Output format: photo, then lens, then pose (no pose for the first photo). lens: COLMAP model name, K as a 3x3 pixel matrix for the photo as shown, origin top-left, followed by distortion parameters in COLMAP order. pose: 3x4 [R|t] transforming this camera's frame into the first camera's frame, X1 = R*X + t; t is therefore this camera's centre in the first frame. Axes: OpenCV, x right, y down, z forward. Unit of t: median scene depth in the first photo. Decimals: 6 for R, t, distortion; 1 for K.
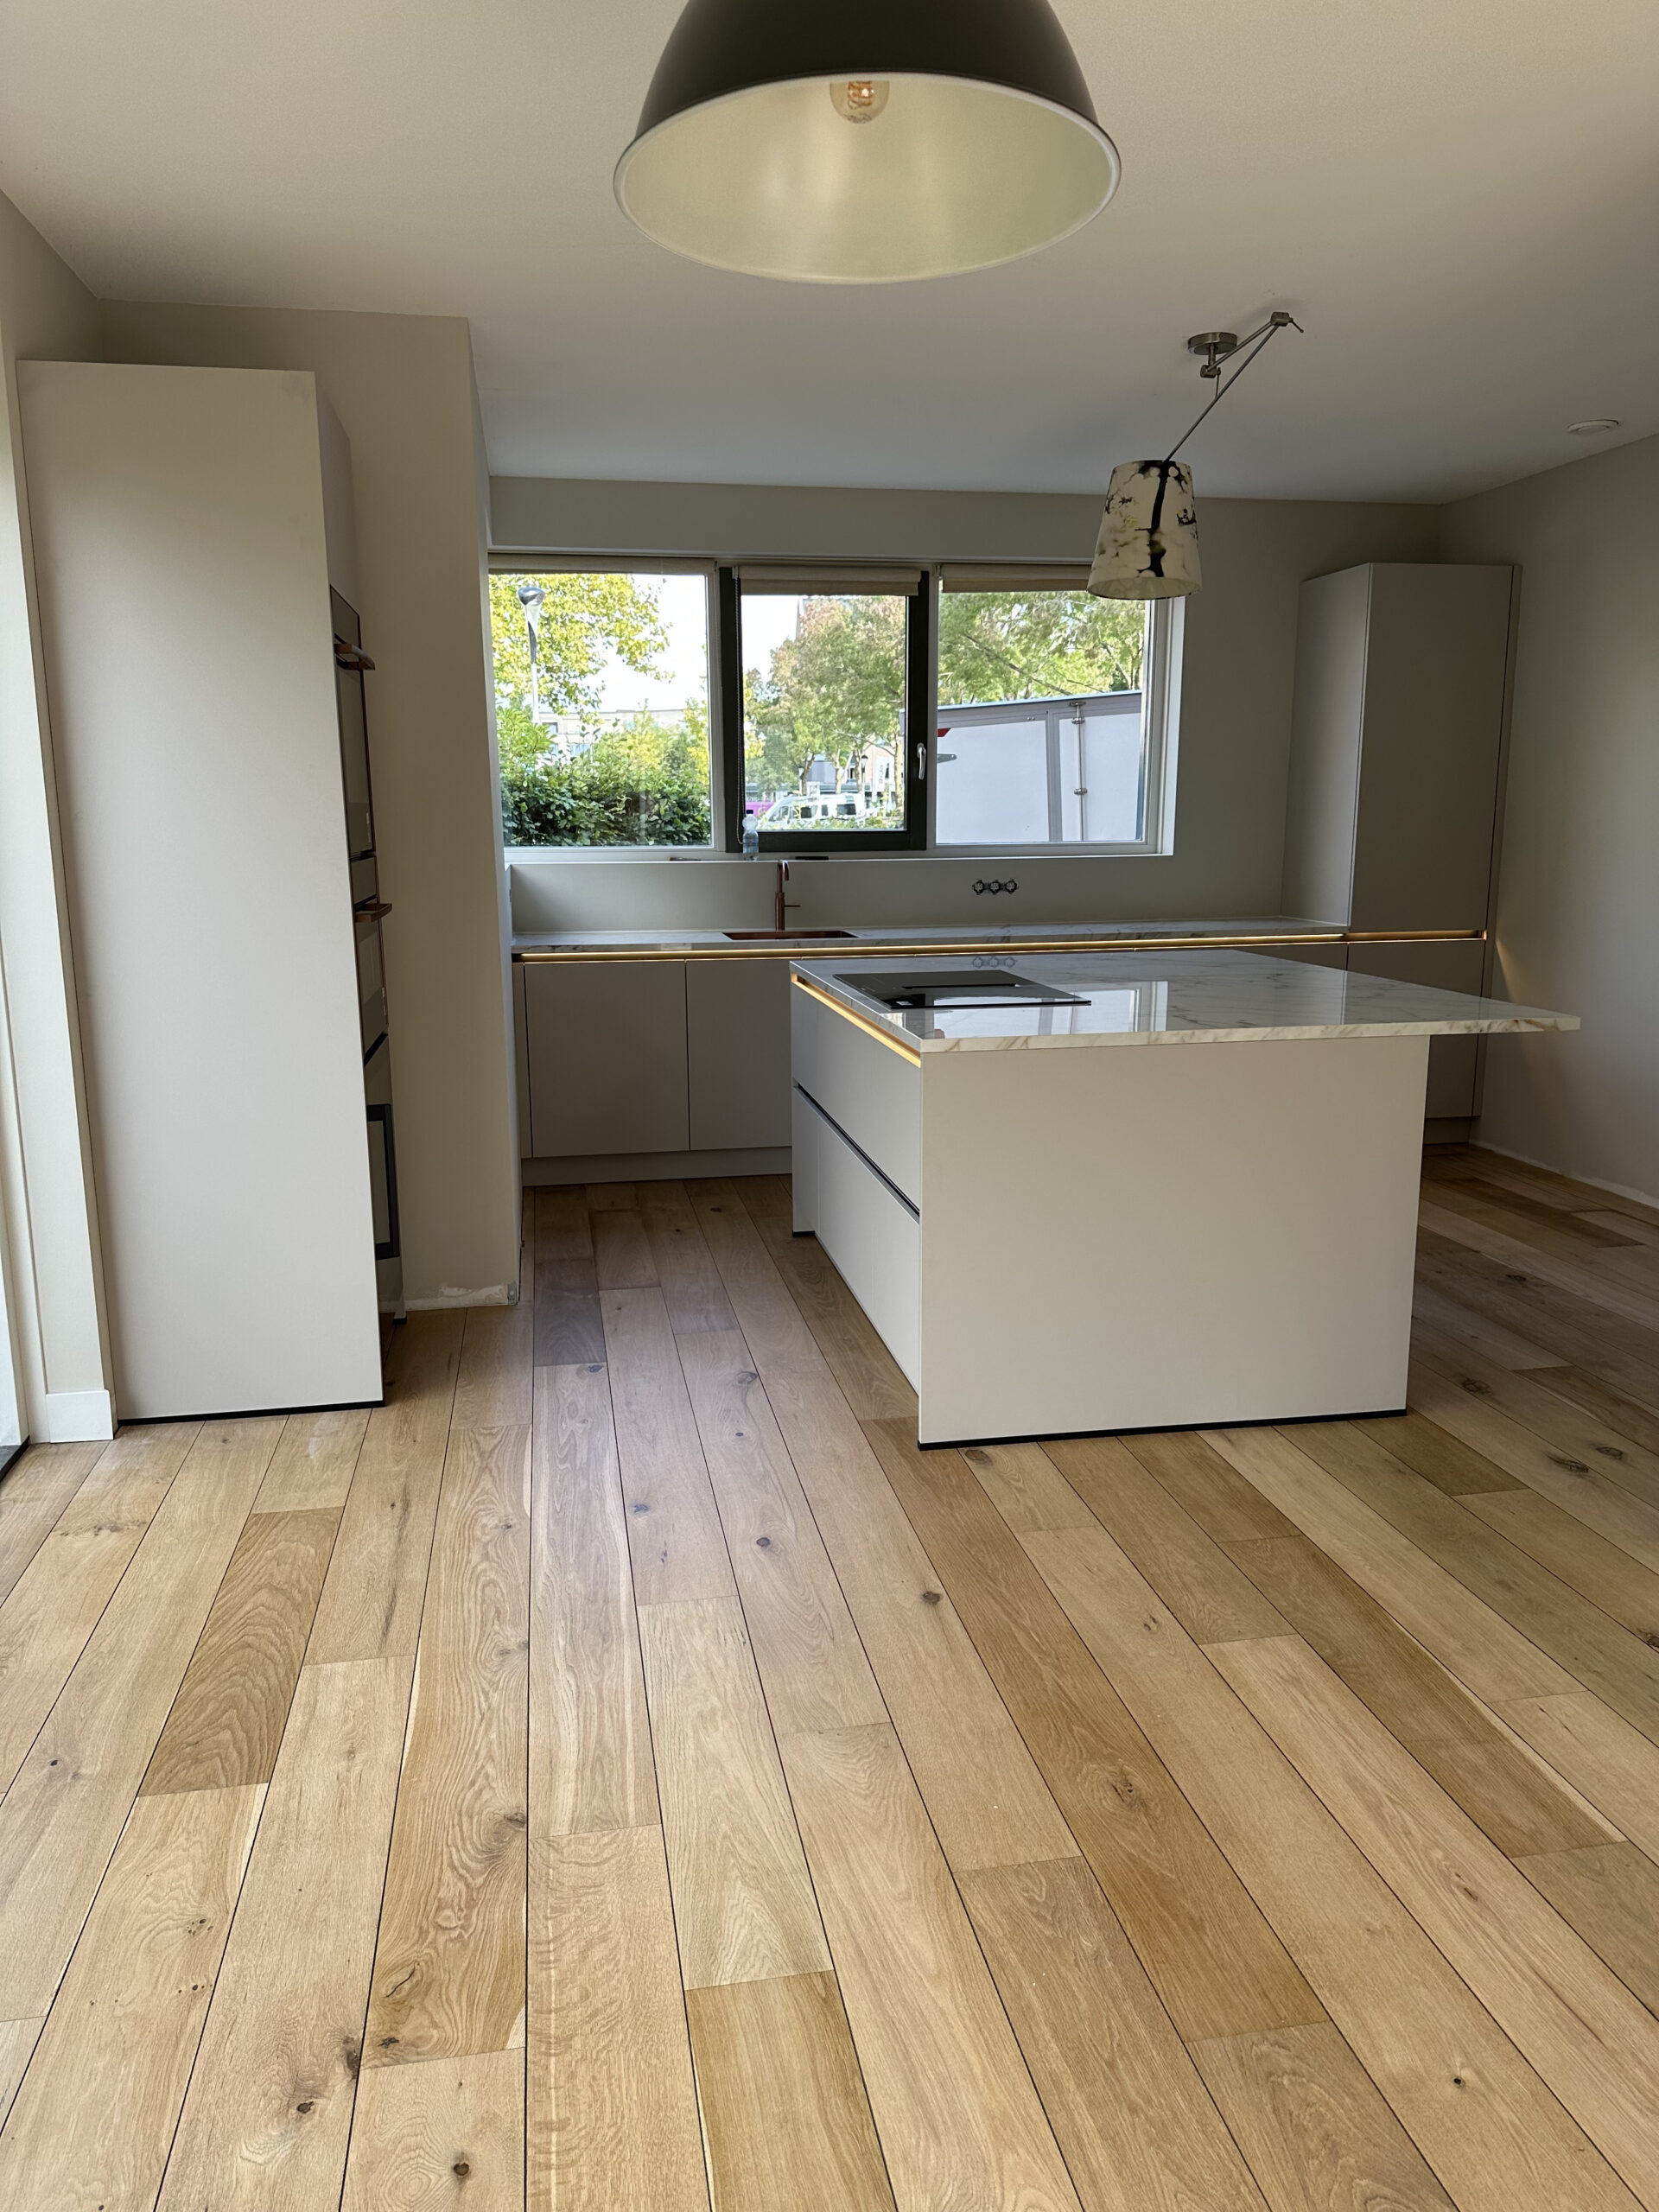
lens RADIAL K [[1548.7, 0, 835.2], [0, 1548.7, 1111.8], [0, 0, 1]] dist [-0.000581, -0.001487]
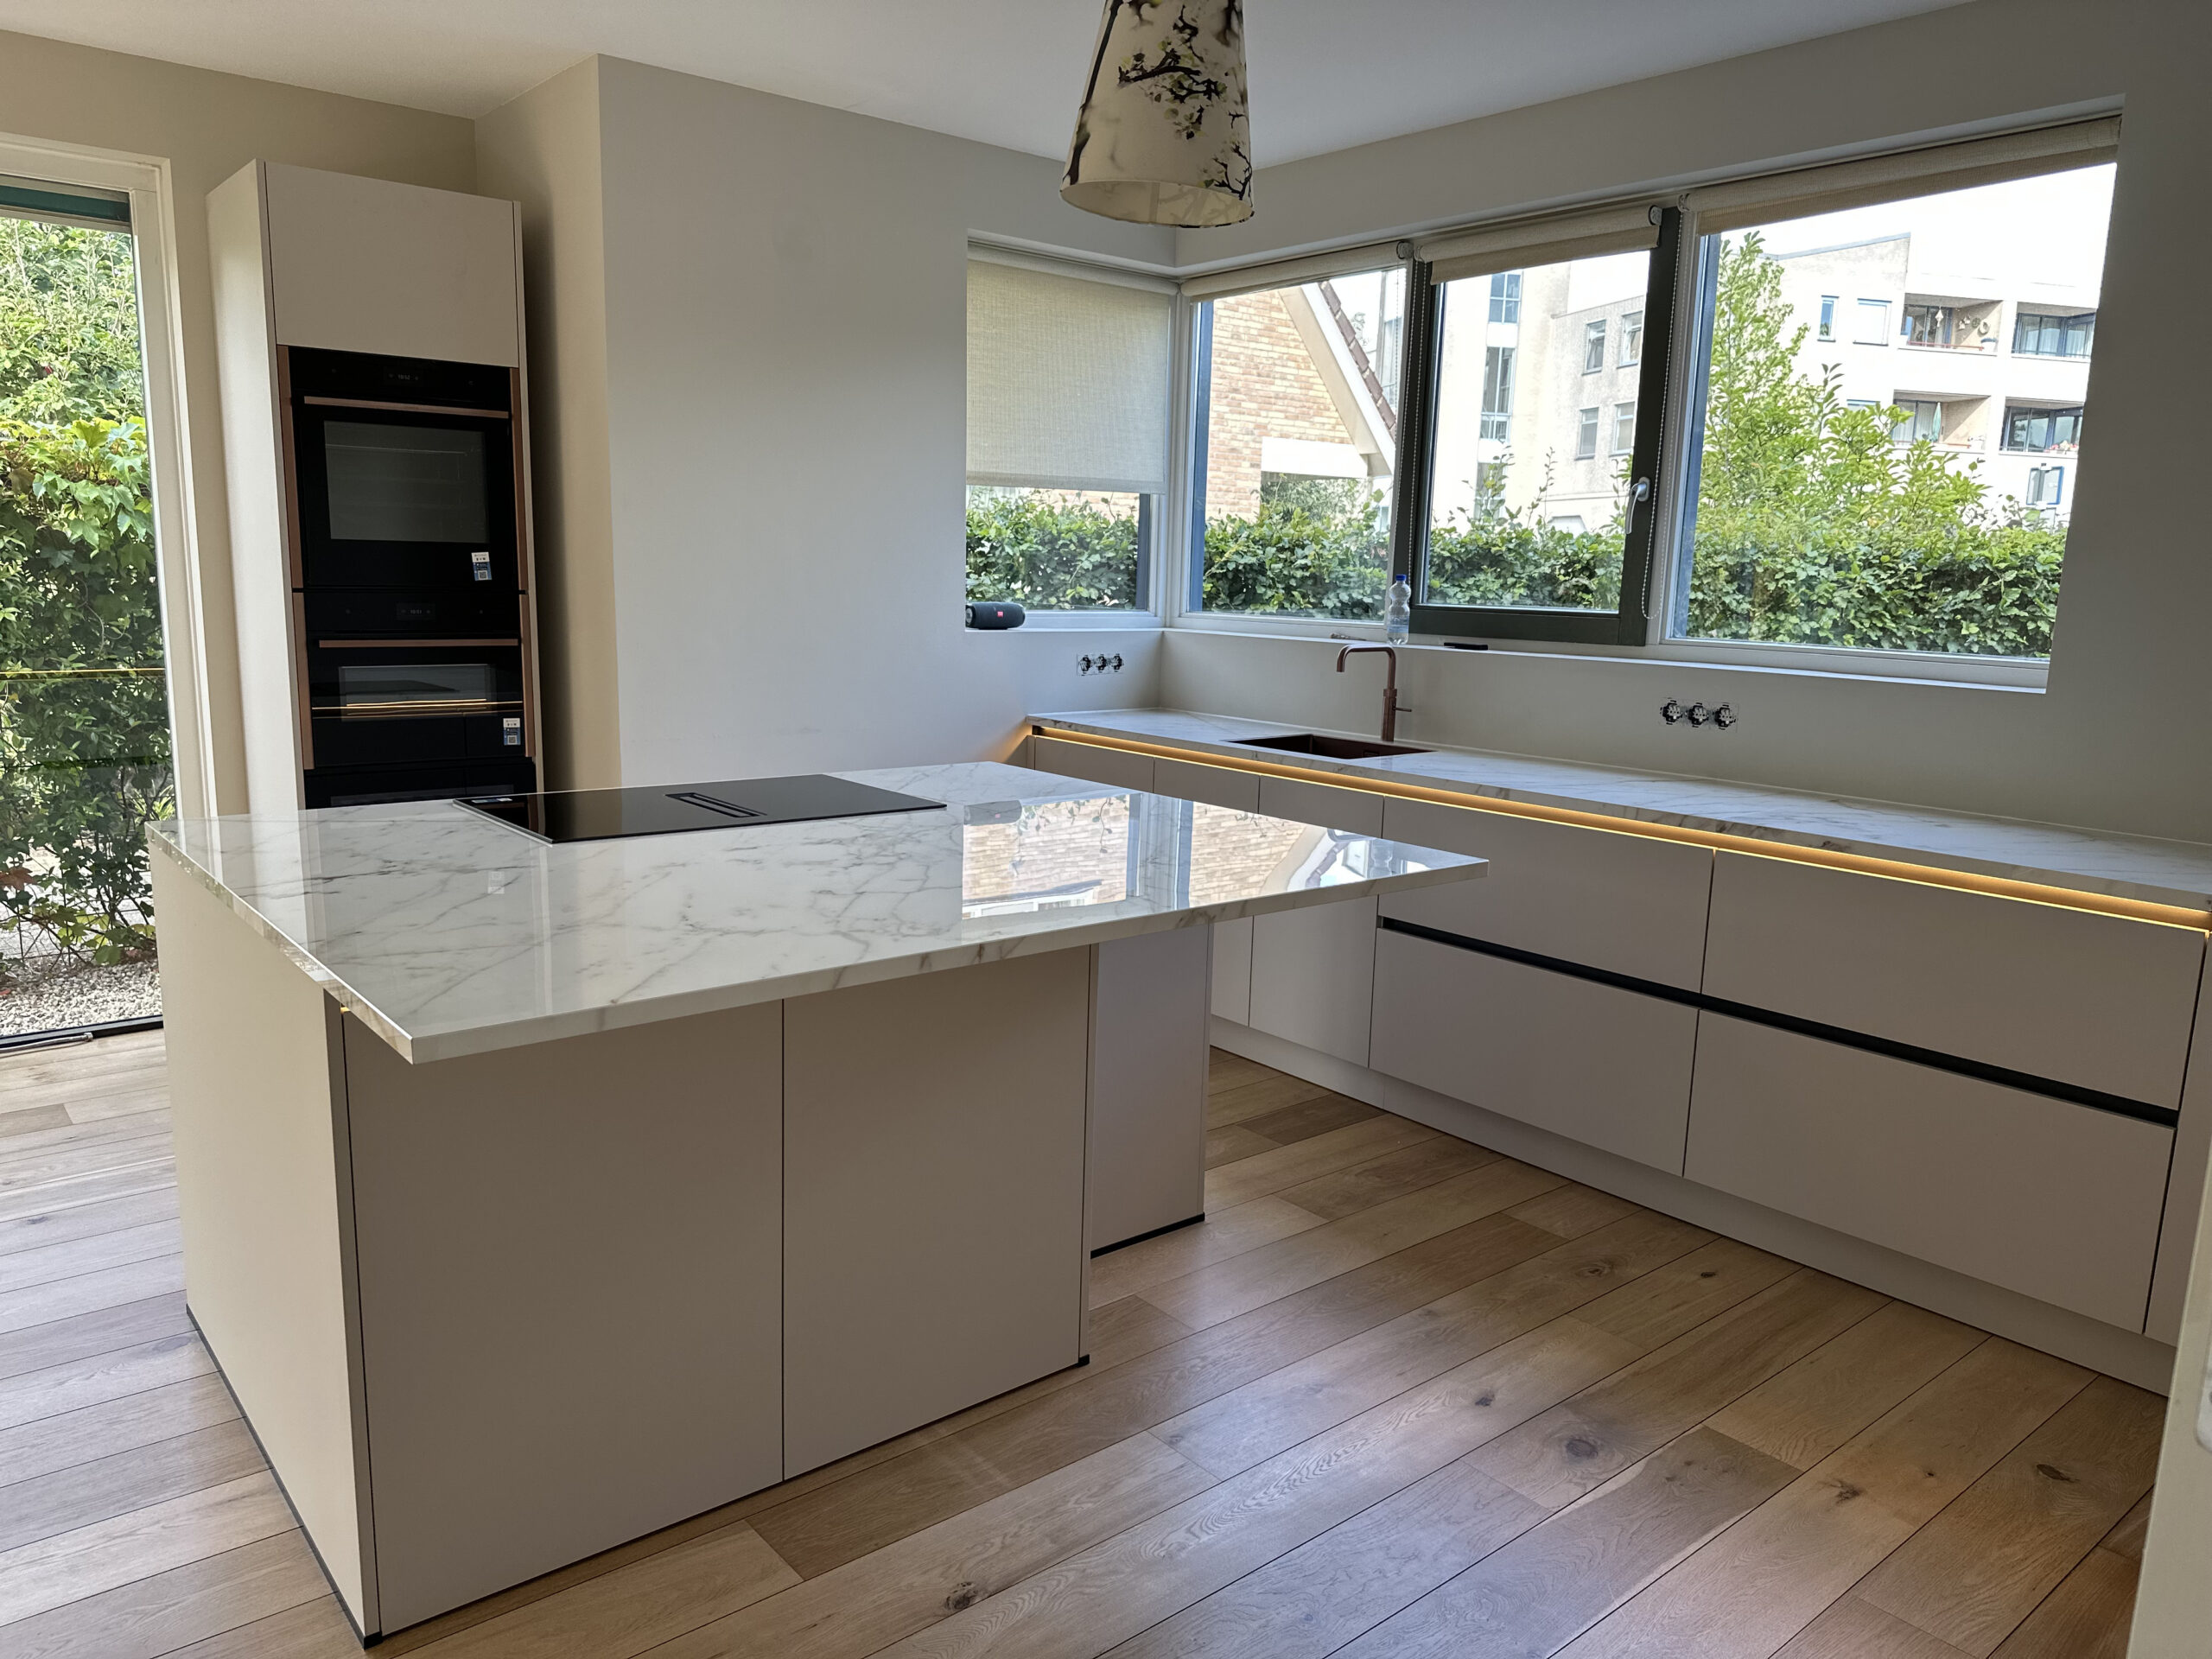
lens RADIAL K [[1548.7, 0, 1101.6], [0, 1548.7, 842.7], [0, 0, 1]] dist [-0.000581, -0.001487]
pose [[0.486205, 0.175268, -0.856087, 0.572143], [-0.189927, 0.977455, 0.092249, -0.120024], [0.852955, 0.117742, 0.508532, 0.556688]]
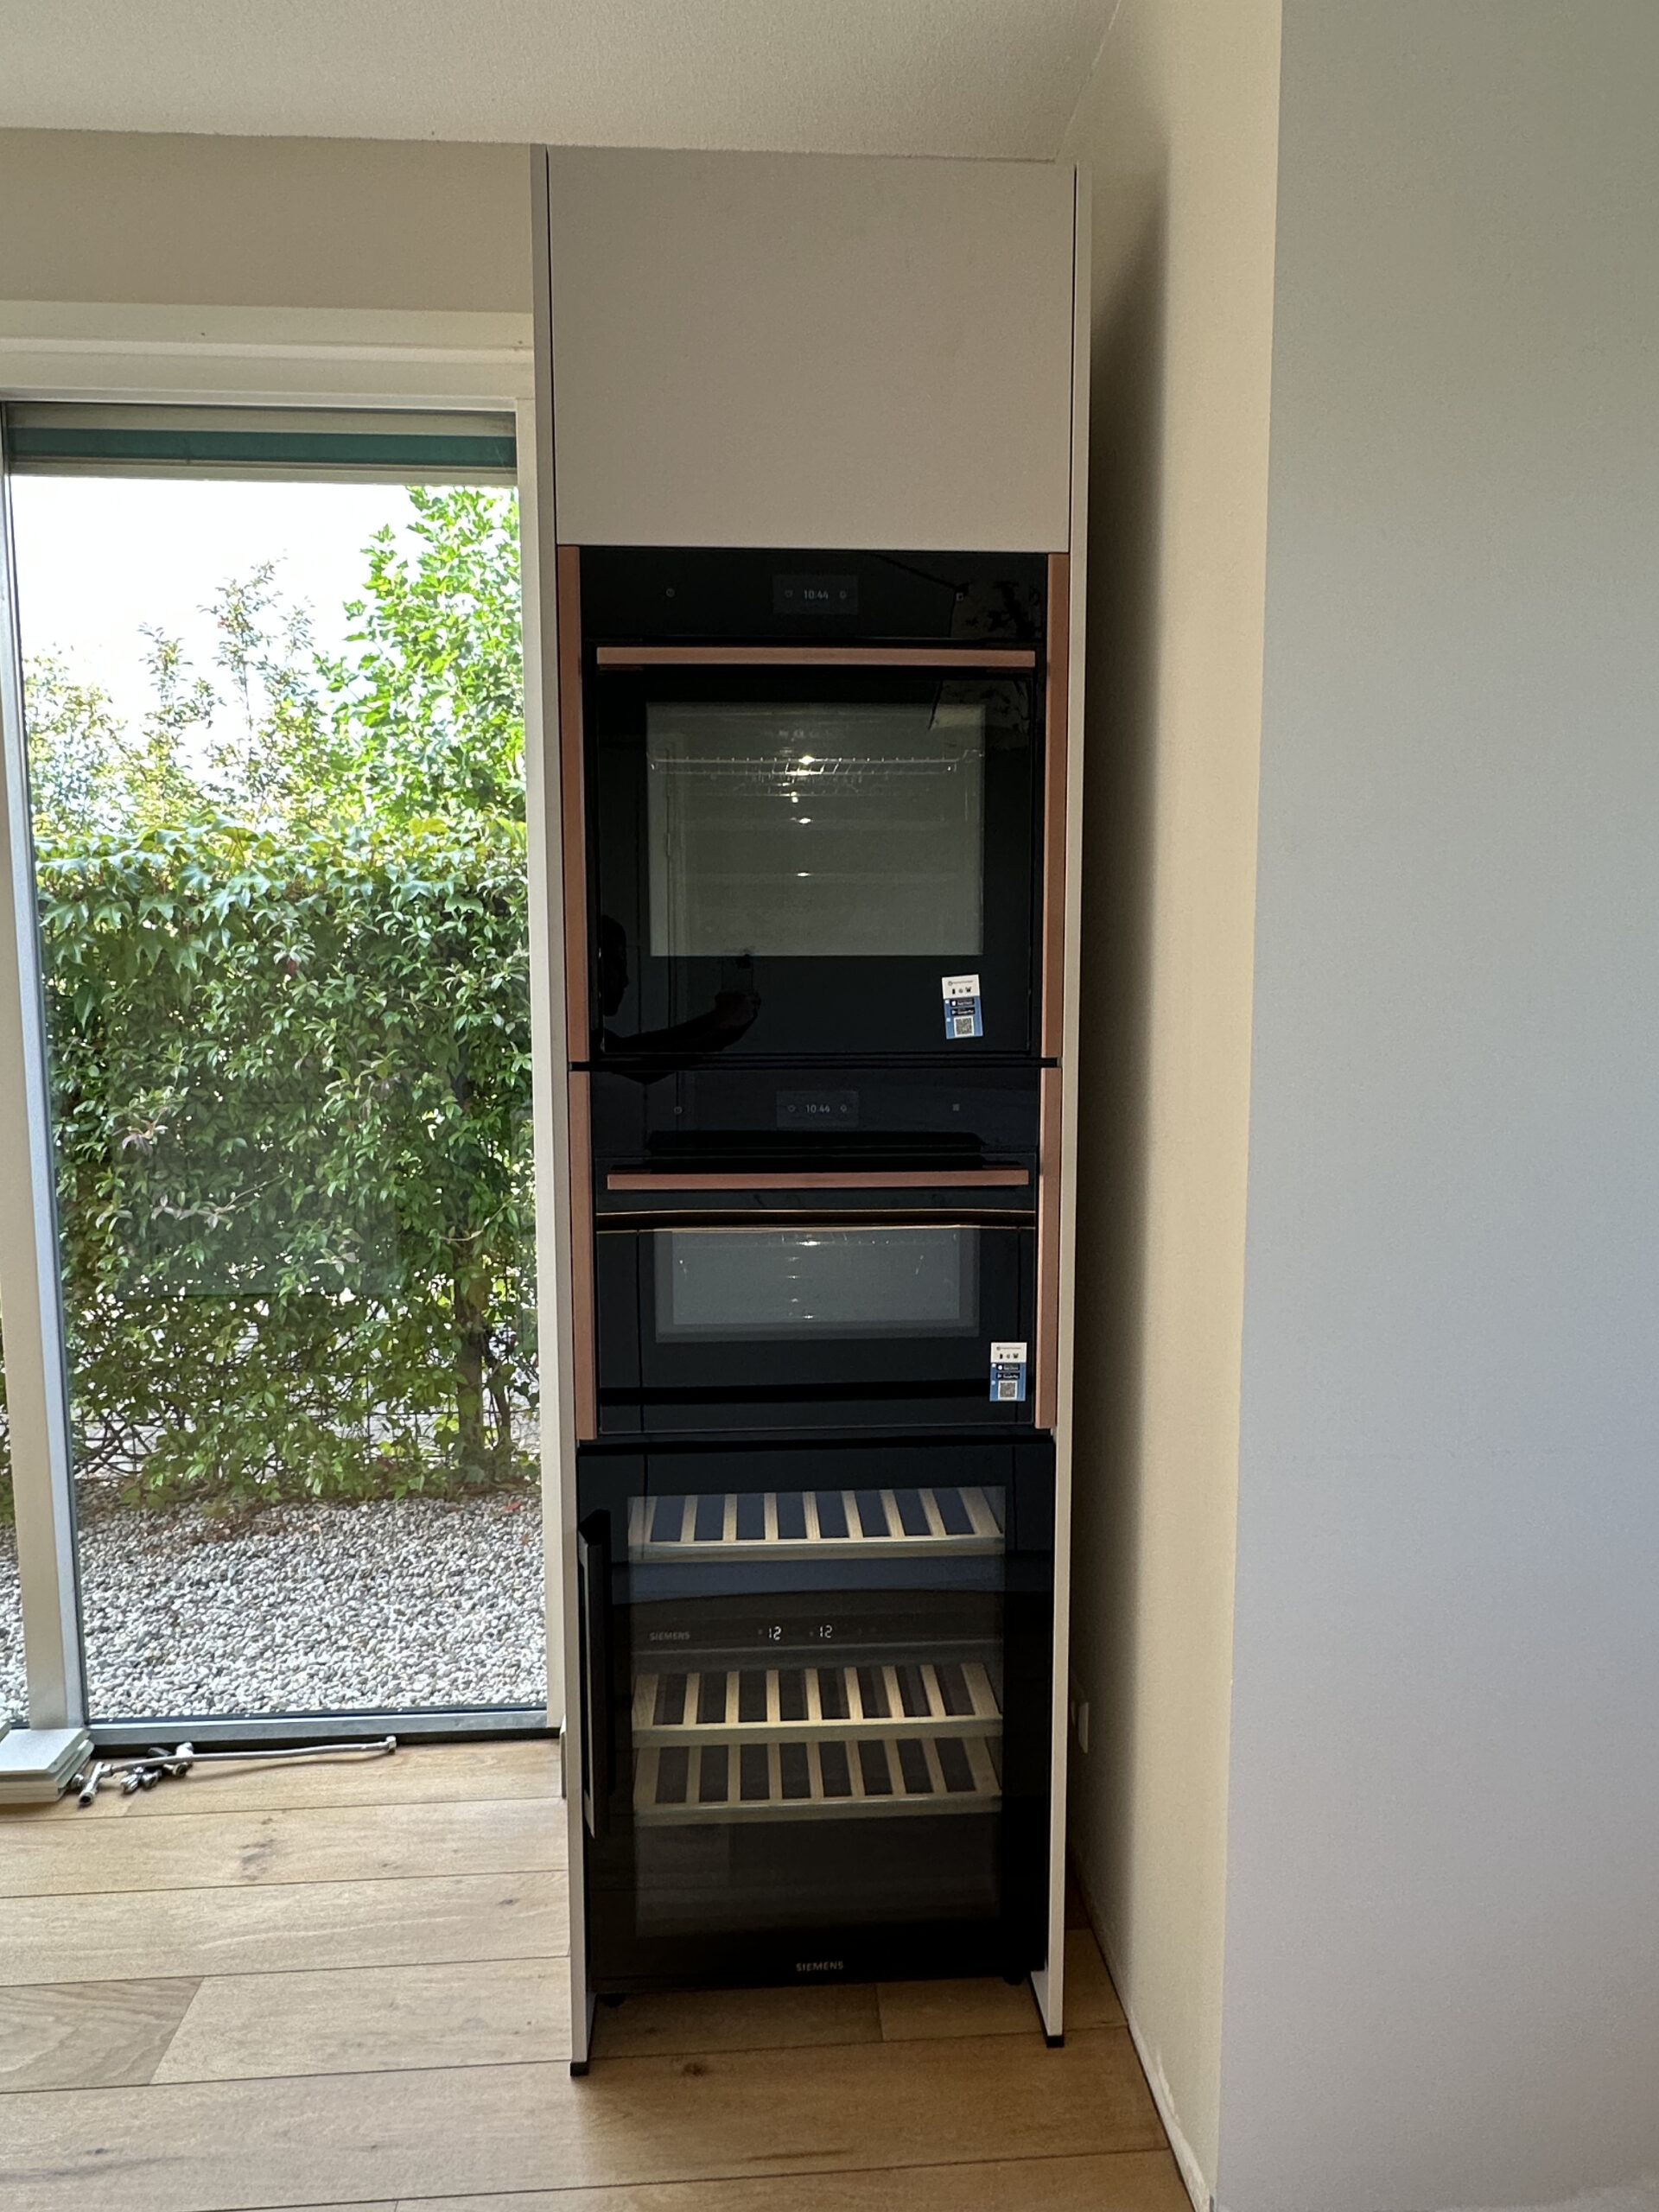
lens RADIAL K [[1306.5, 0, 817.0], [0, 1306.5, 1119.8], [0, 0, 1]] dist [-0.000402, -0.000685]
pose [[-0.111195, 0.110200, -0.987670, 0.072676], [-0.178188, 0.975516, 0.128905, -0.131200], [0.977693, 0.190325, -0.088836, 0.659793]]
